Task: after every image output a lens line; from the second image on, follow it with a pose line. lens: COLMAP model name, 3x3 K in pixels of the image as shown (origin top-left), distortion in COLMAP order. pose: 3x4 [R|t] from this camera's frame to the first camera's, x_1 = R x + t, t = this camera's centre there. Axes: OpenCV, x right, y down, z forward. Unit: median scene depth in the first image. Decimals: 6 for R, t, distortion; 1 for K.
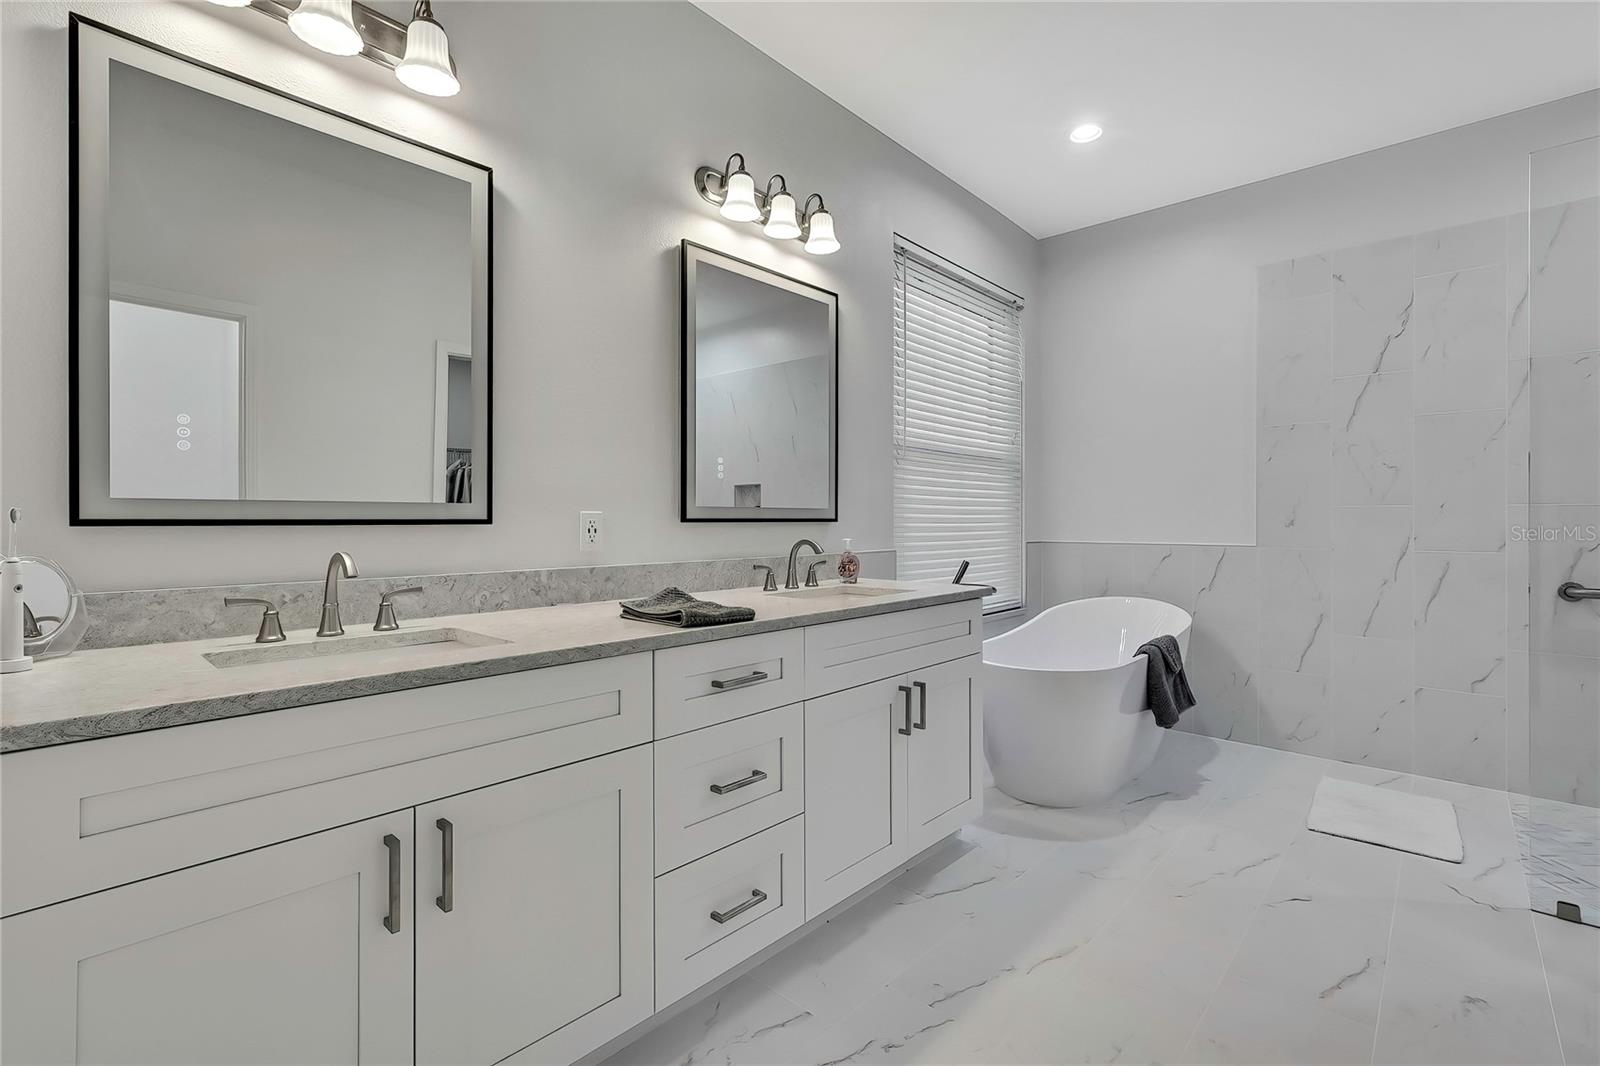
lens RADIAL K [[724.5, 0, 794.9], [0, 724.5, 522.3], [0, 0, 1]] dist [-0.014571, 0.000155]
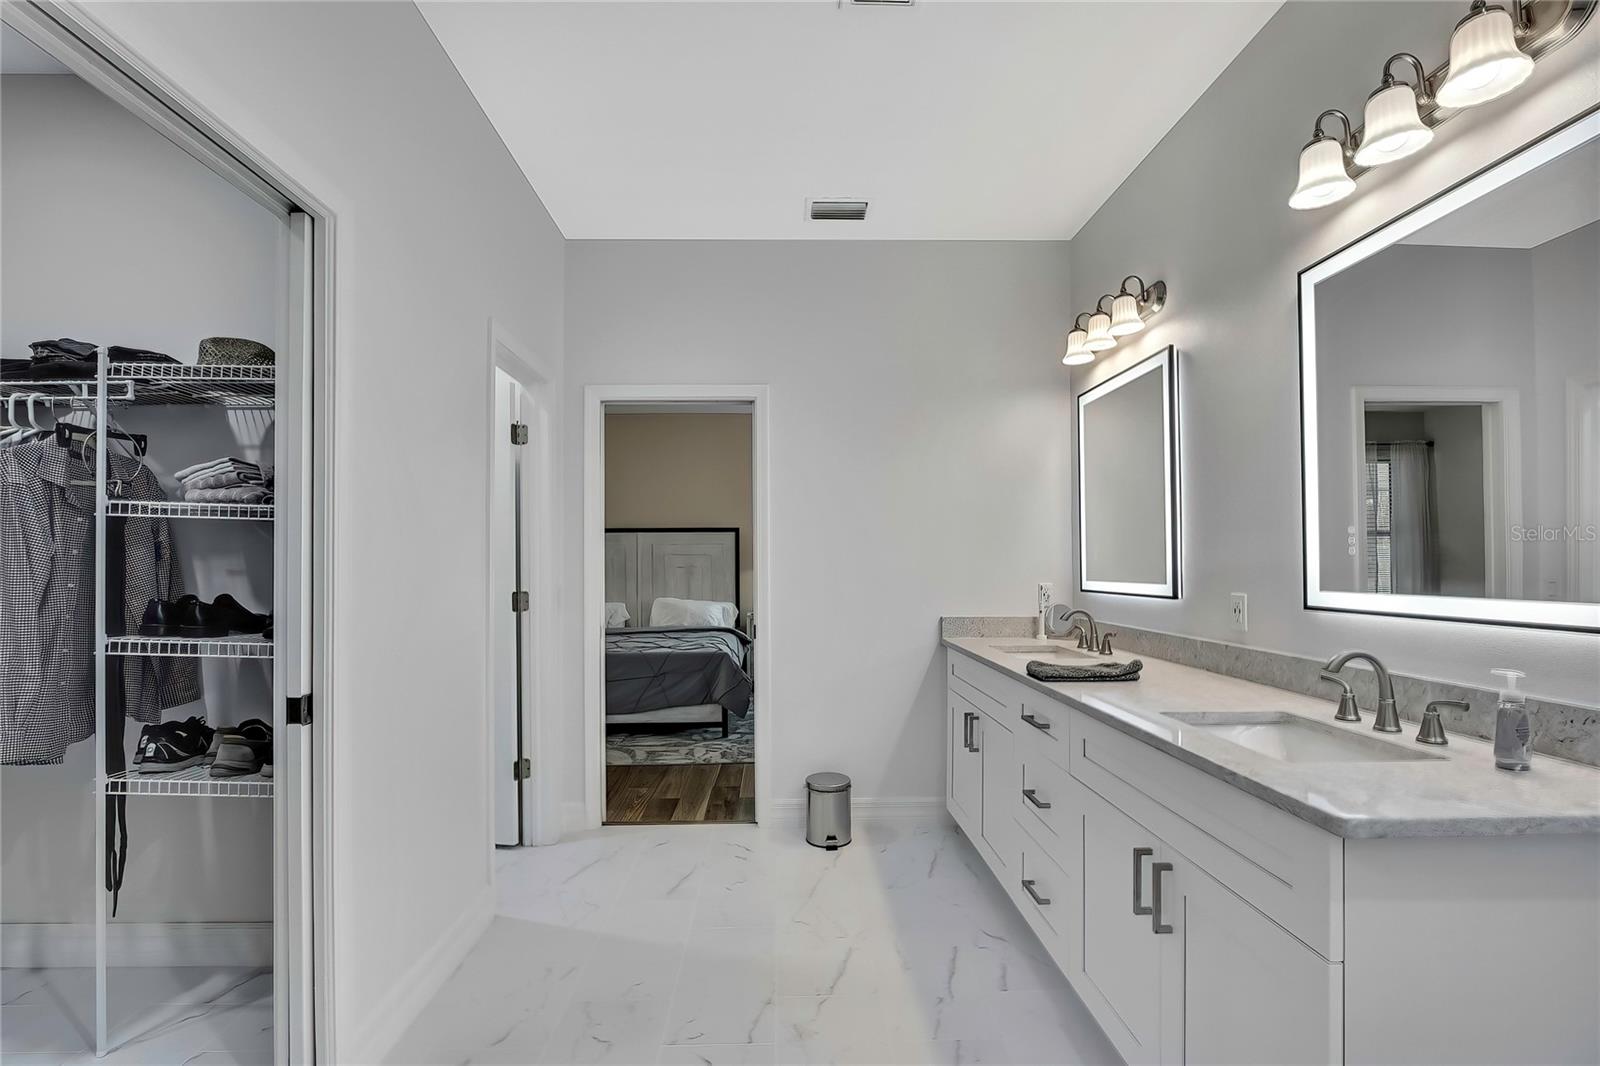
lens RADIAL K [[1065.8, 0, 800.0], [0, 1065.8, 533.0], [0, 0, 1]] dist [-0.000866, 0.000732]
pose [[-0.727252, -0.009995, -0.686297, 1.039119], [-0.000372, 0.999900, -0.014168, -0.066193], [0.686370, -0.010048, -0.727183, 1.393227]]
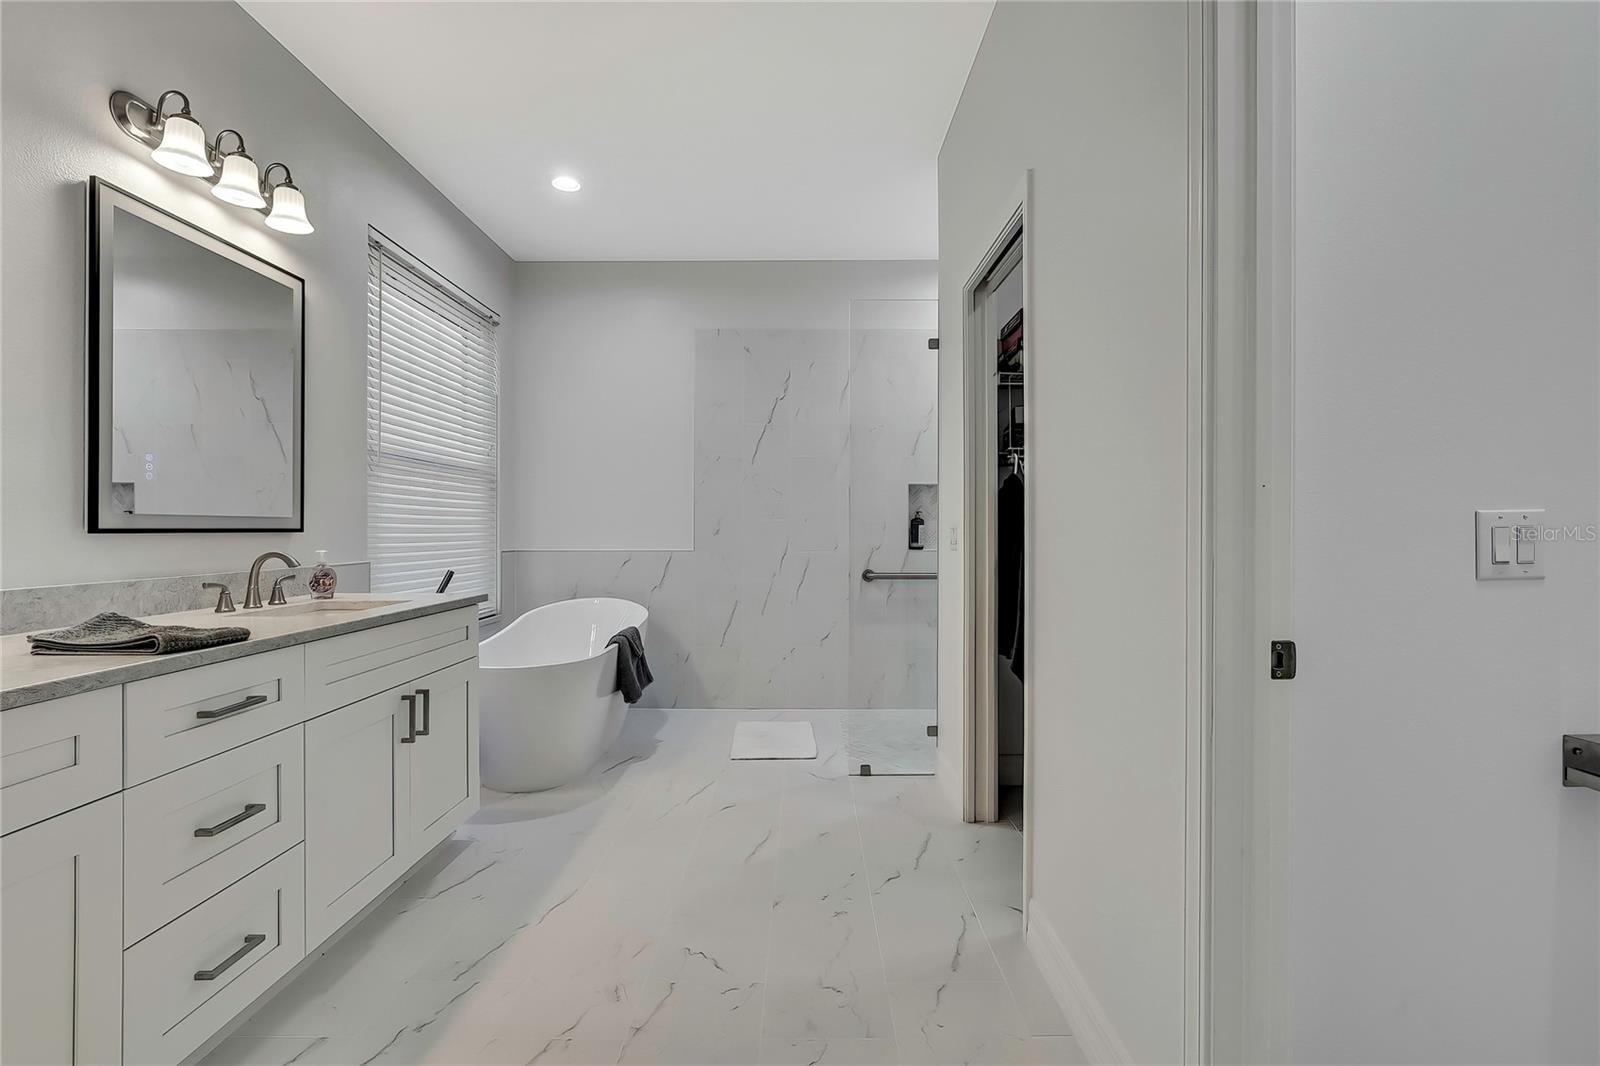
lens RADIAL K [[727.9, 0, 795.0], [0, 727.9, 548.8], [0, 0, 1]] dist [-0.011884, 0.000527]
pose [[0.747275, -0.015752, 0.664328, -0.099828], [-0.000311, 0.999711, 0.024055, -0.001982], [-0.664515, -0.018182, 0.747054, -0.098281]]
